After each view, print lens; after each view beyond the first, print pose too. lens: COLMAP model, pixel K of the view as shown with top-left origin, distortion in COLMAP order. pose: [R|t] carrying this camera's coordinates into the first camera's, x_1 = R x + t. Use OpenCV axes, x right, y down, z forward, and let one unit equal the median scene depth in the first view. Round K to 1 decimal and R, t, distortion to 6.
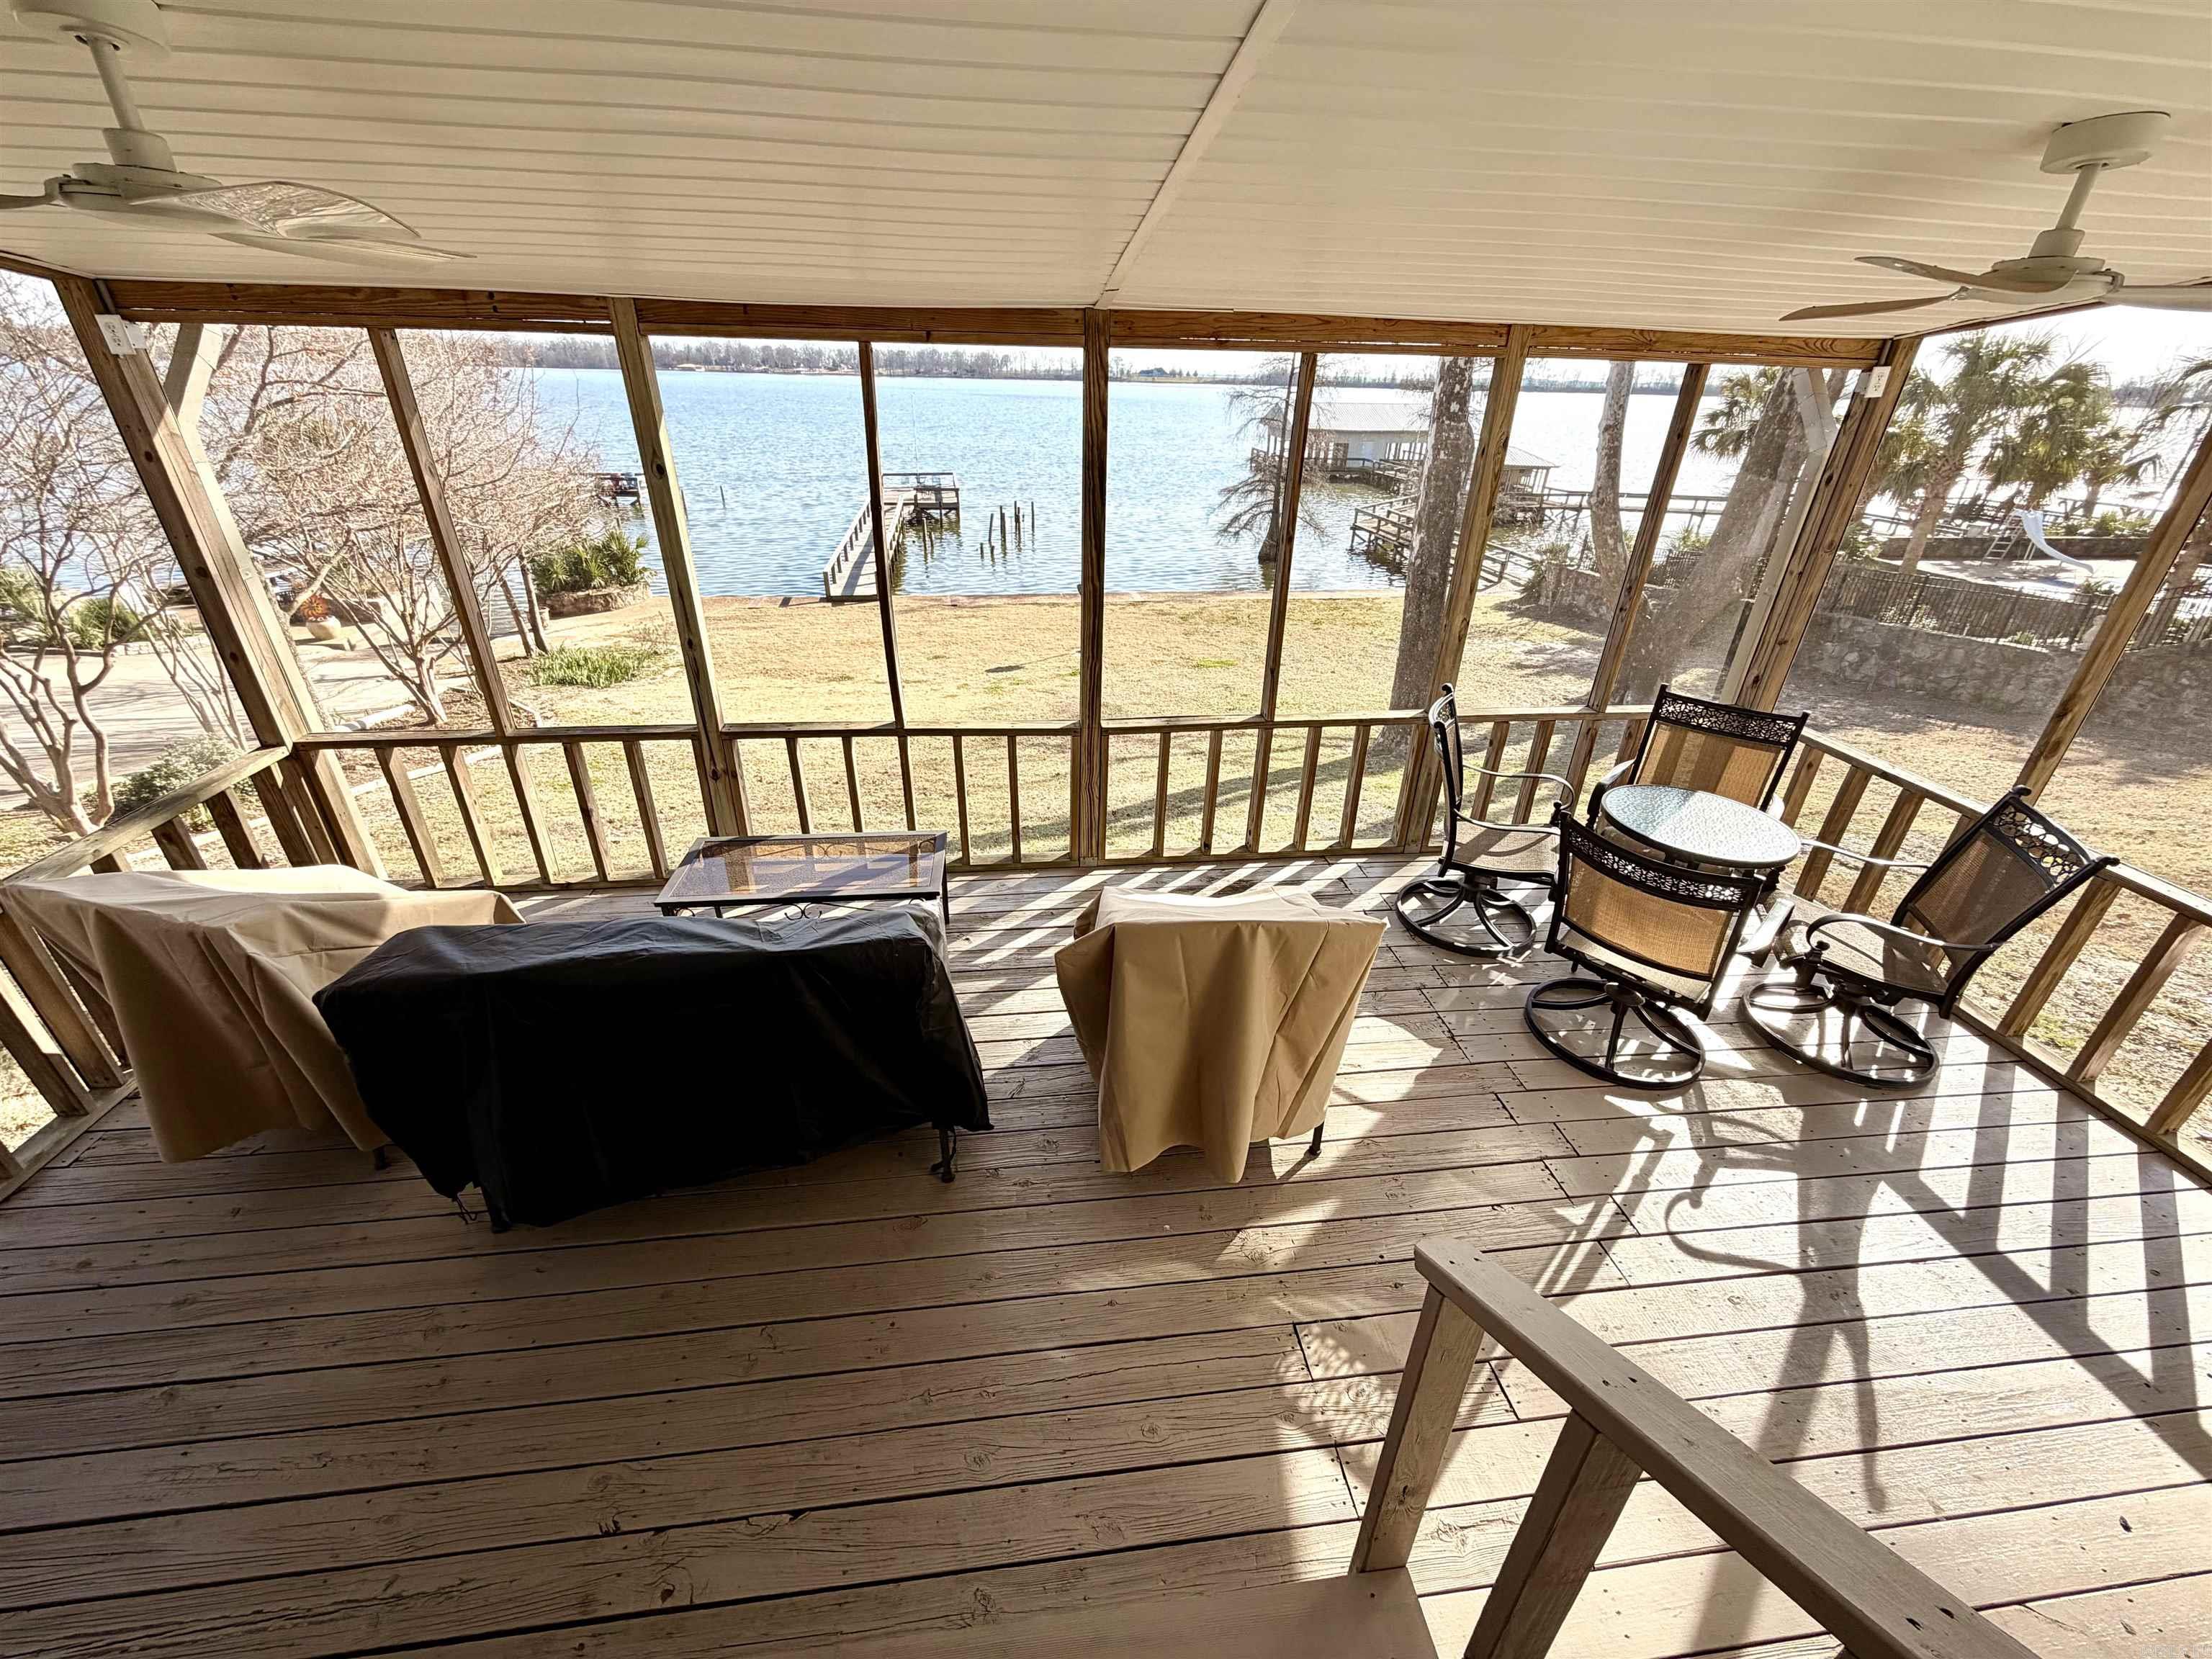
lens RADIAL K [[877.8, 0, 1104.4], [0, 877.8, 831.7], [0, 0, 1]] dist [-0.000745, -0.000410]
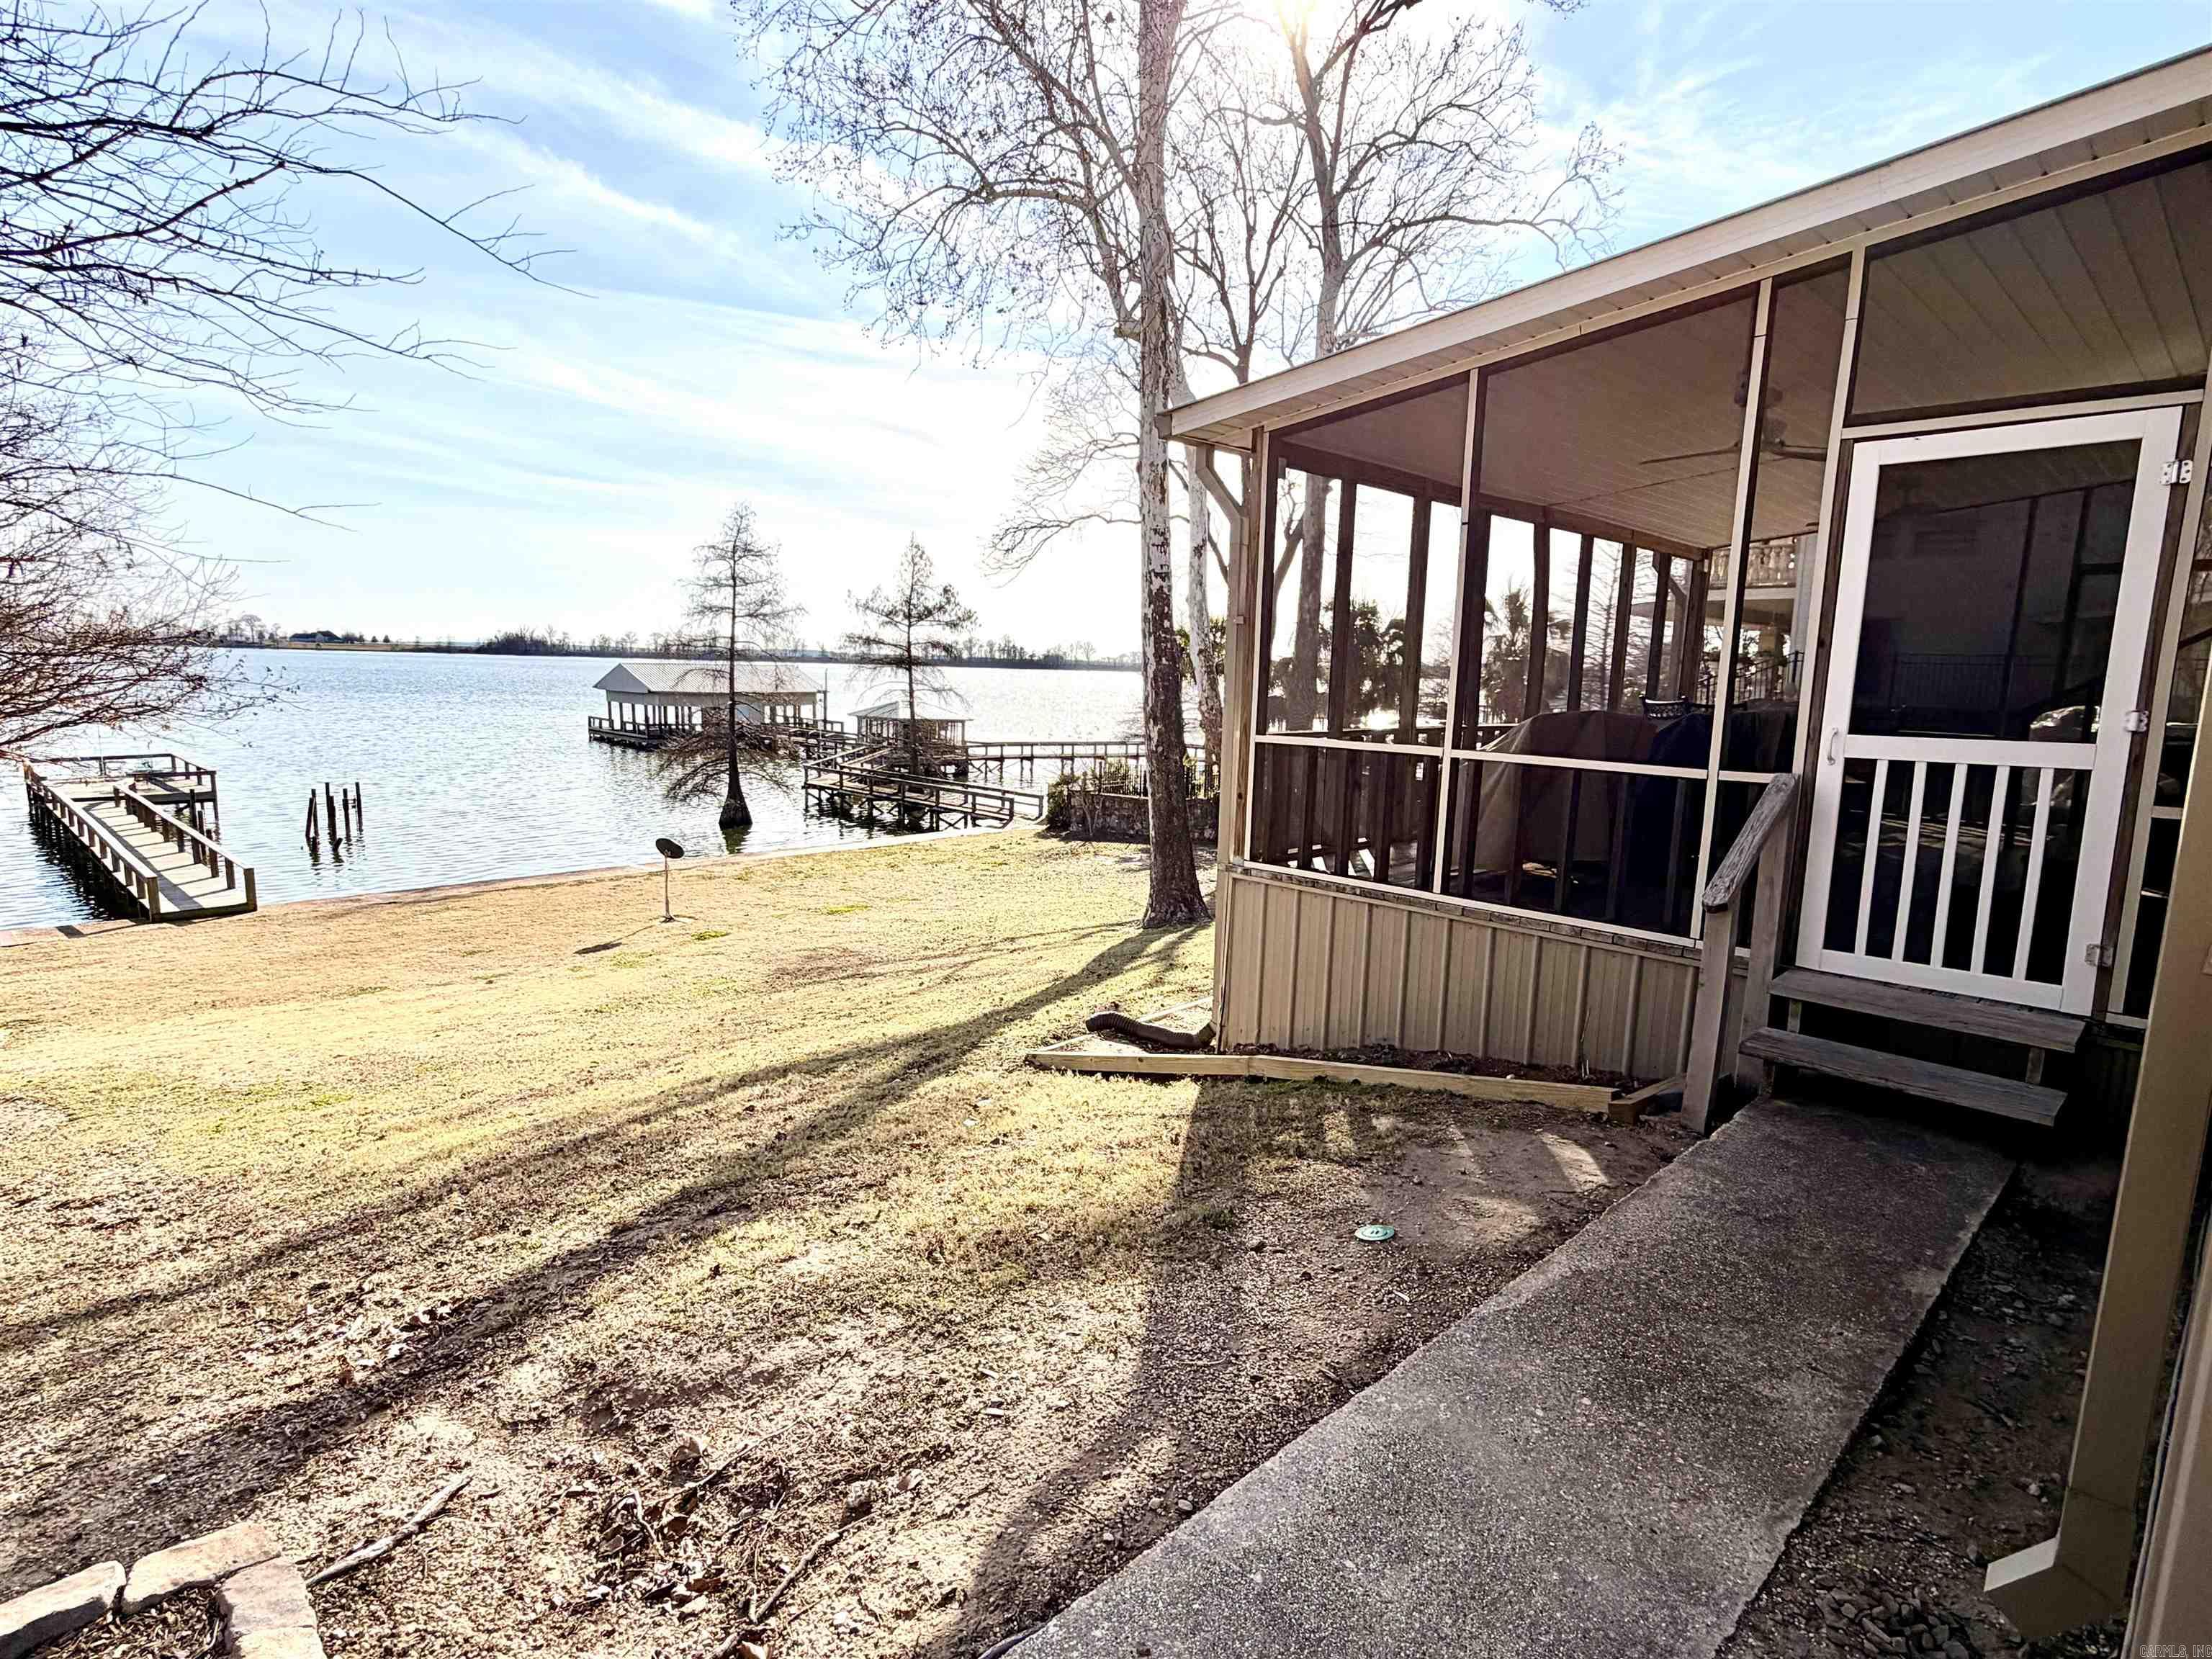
lens RADIAL K [[1143.4, 0, 1107.5], [0, 1143.4, 832.7], [0, 0, 1]] dist [-0.003470, 0.000905]
pose [[0.795414, -0.085805, 0.599962, -0.285738], [0.268624, 0.937294, -0.222084, 0.048647], [-0.543285, 0.337813, 0.768586, -0.025179]]
